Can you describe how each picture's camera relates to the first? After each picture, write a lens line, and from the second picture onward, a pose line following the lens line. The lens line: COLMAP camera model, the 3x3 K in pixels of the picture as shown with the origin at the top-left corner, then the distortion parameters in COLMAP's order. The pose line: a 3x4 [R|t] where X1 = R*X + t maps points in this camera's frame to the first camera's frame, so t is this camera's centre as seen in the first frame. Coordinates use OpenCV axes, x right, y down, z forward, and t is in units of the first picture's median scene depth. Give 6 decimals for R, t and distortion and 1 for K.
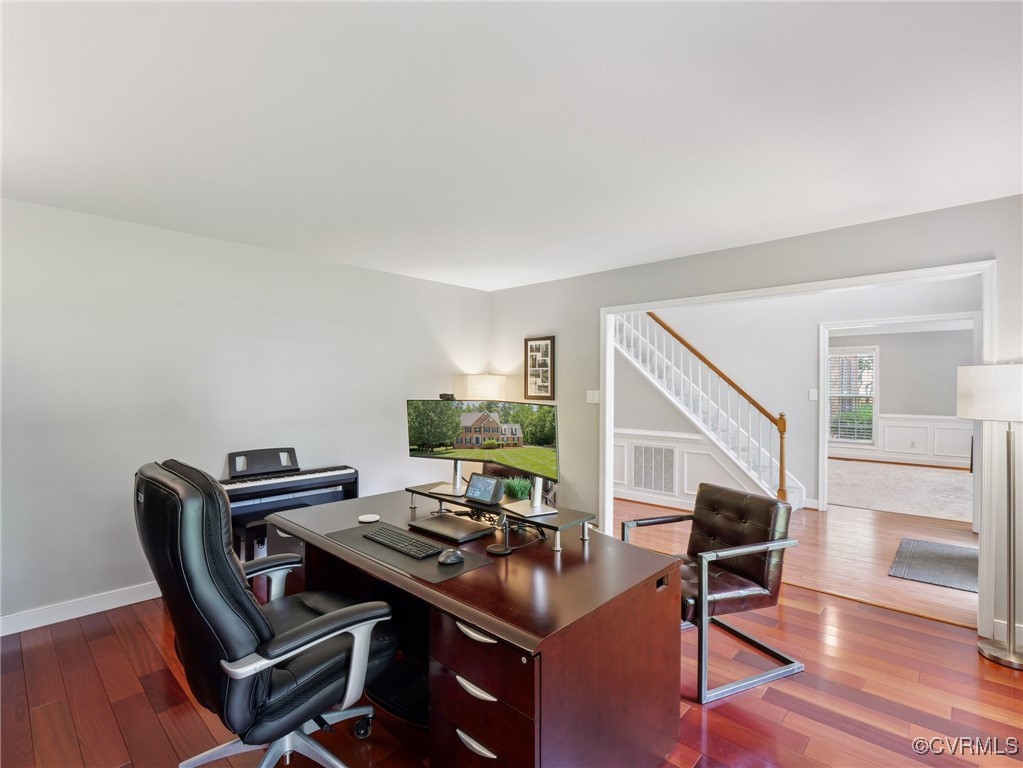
lens RADIAL K [[497.0, 0, 512.8], [0, 497.0, 385.8], [0, 0, 1]] dist [-0.015097, -0.000306]
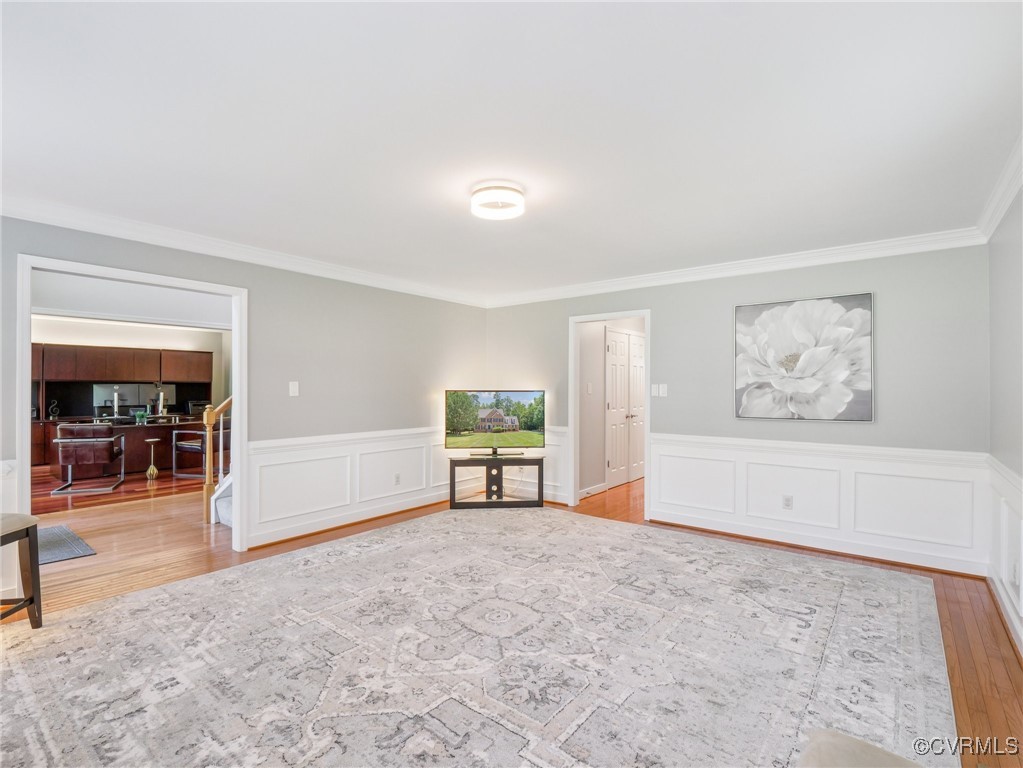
lens RADIAL K [[497.0, 0, 501.8], [0, 497.0, 384.7], [0, 0, 1]] dist [-0.015097, -0.000306]
pose [[0.053418, -0.008690, -0.998534, 1.033806], [-0.006322, 0.999939, -0.009040, 0.010309], [0.998552, 0.006796, 0.053360, 1.004028]]
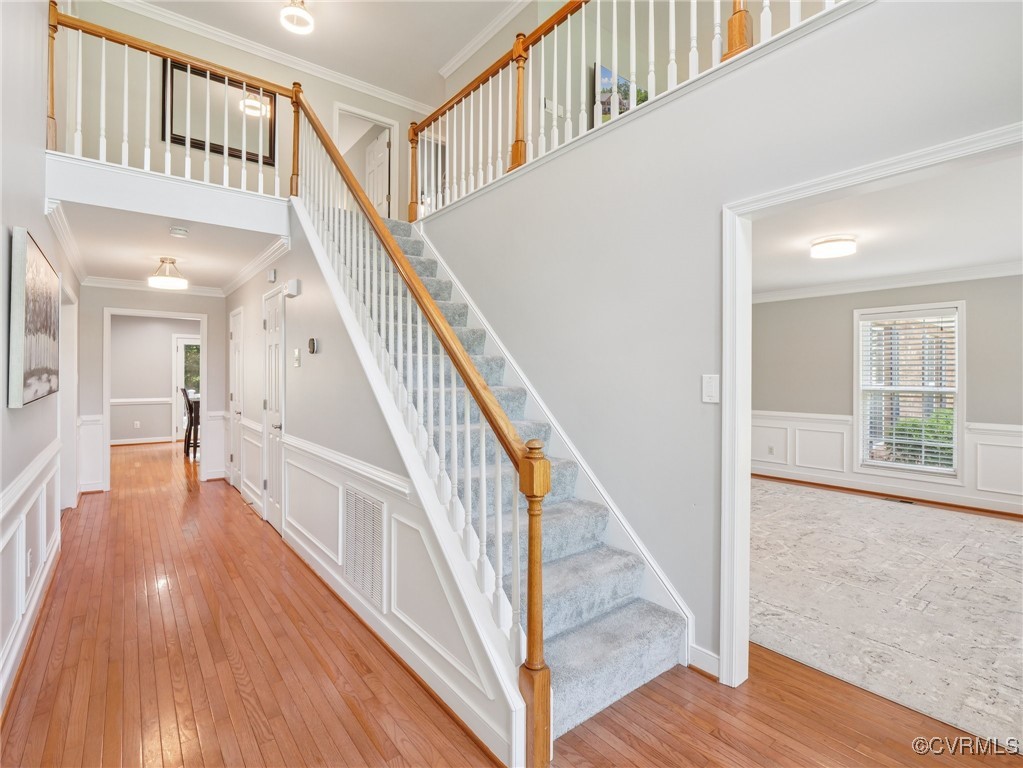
lens RADIAL K [[497.0, 0, 509.7], [0, 497.0, 379.1], [0, 0, 1]] dist [-0.015097, -0.000306]
pose [[0.986375, -0.002094, -0.164501, 0.365092], [0.001946, 0.999998, -0.001058, 0.008080], [0.164503, 0.000723, 0.986376, 0.410988]]
